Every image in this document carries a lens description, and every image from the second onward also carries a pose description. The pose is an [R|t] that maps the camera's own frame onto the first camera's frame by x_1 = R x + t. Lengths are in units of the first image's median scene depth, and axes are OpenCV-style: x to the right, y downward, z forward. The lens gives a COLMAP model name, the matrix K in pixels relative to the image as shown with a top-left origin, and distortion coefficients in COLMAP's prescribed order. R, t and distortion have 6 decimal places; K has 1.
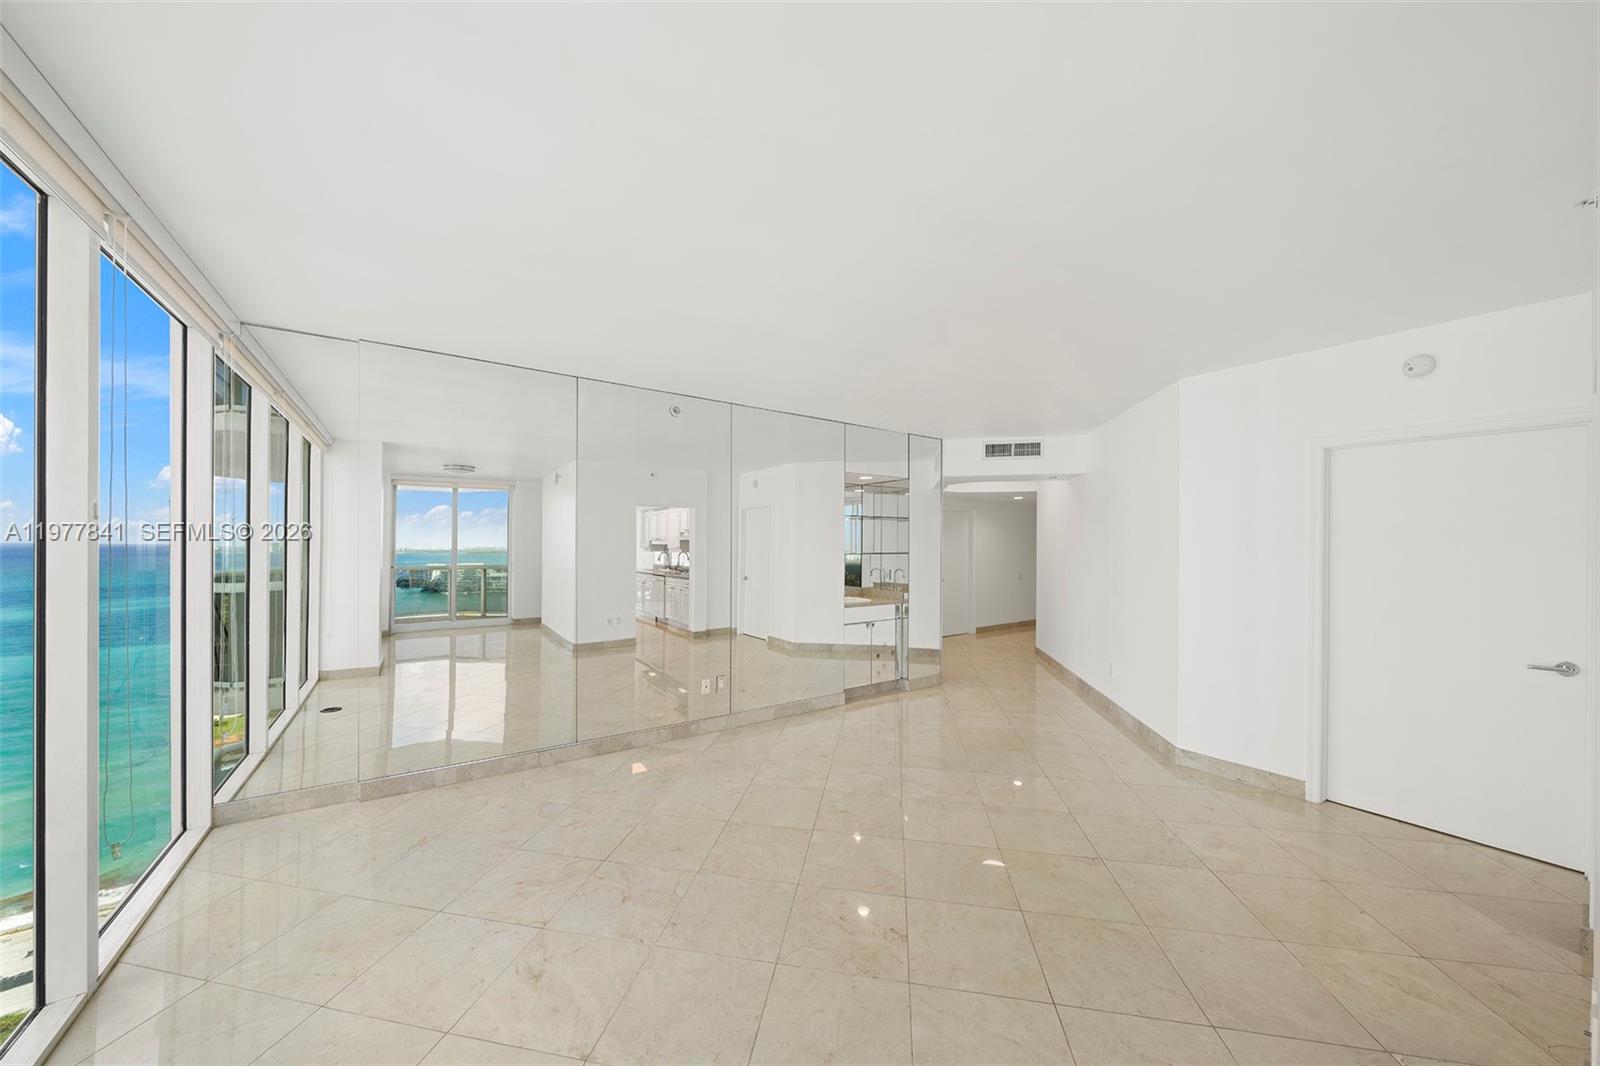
lens RADIAL K [[562.5, 0, 796.5], [0, 562.5, 547.9], [0, 0, 1]] dist [-0.000944, -0.000052]
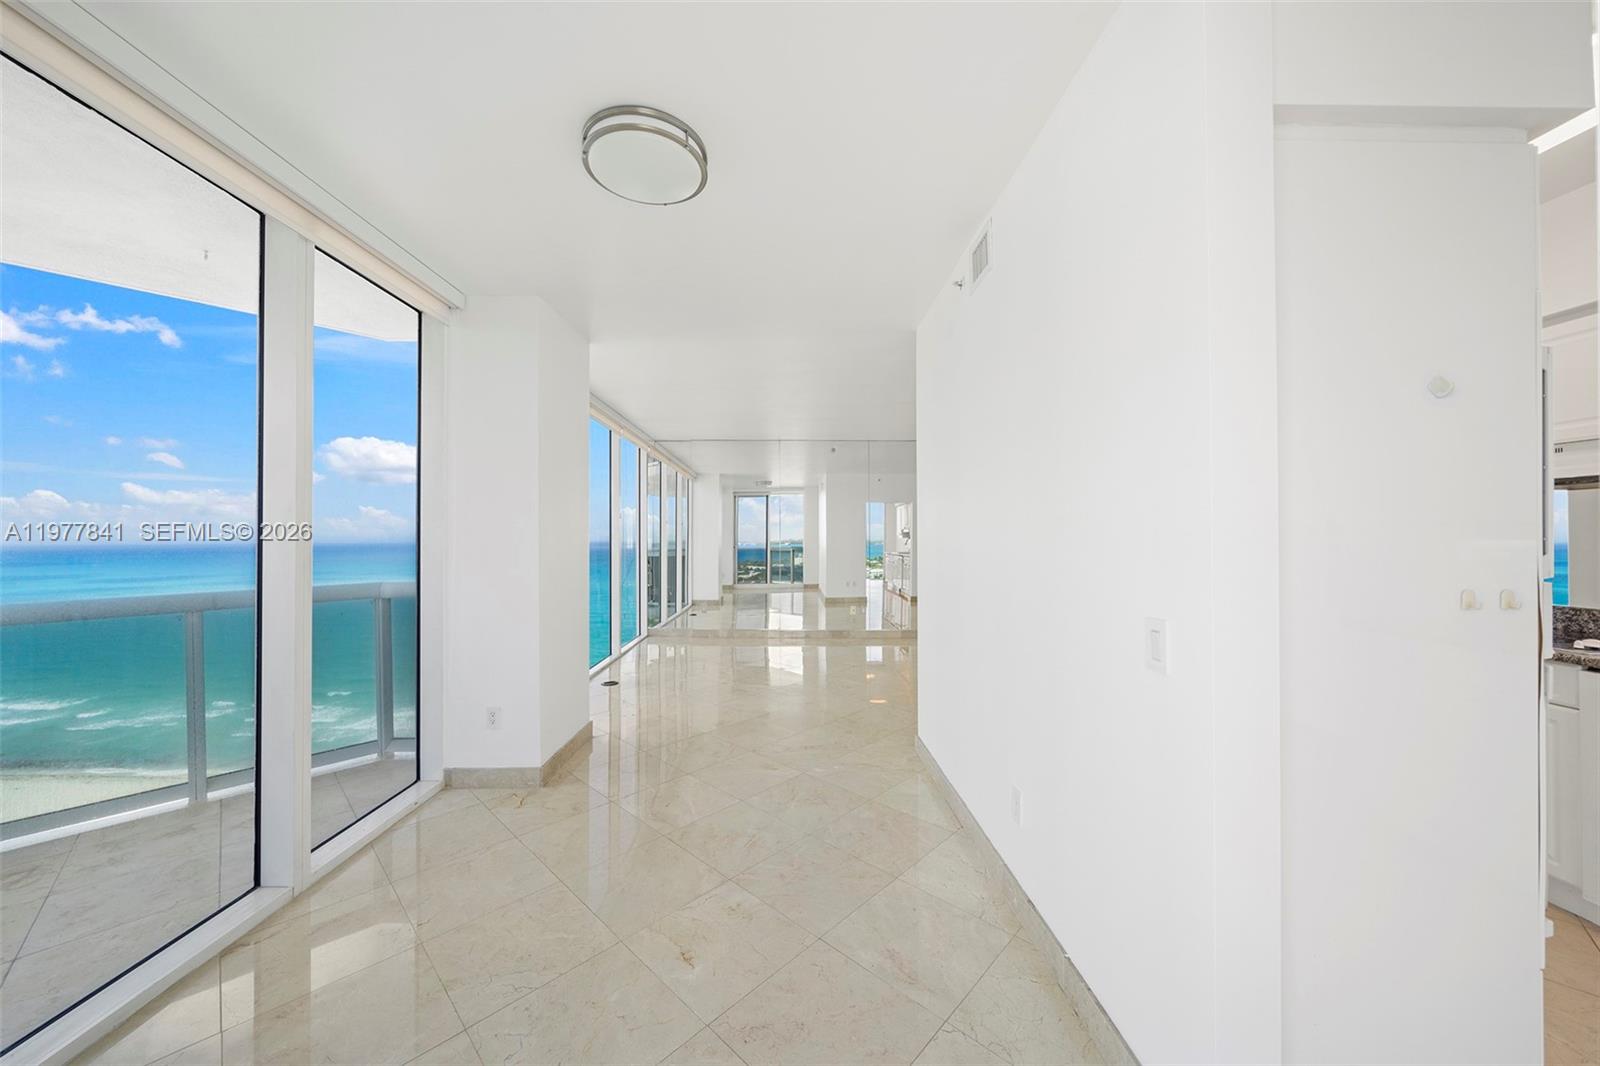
lens RADIAL K [[550.3, 0, 788.3], [0, 550.3, 534.4], [0, 0, 1]] dist [-0.001174, -0.000107]
pose [[0.842081, -0.006356, -0.539313, 0.380824], [0.000847, 0.999945, -0.010461, 0.023459], [0.539350, 0.008352, 0.842040, -0.342434]]
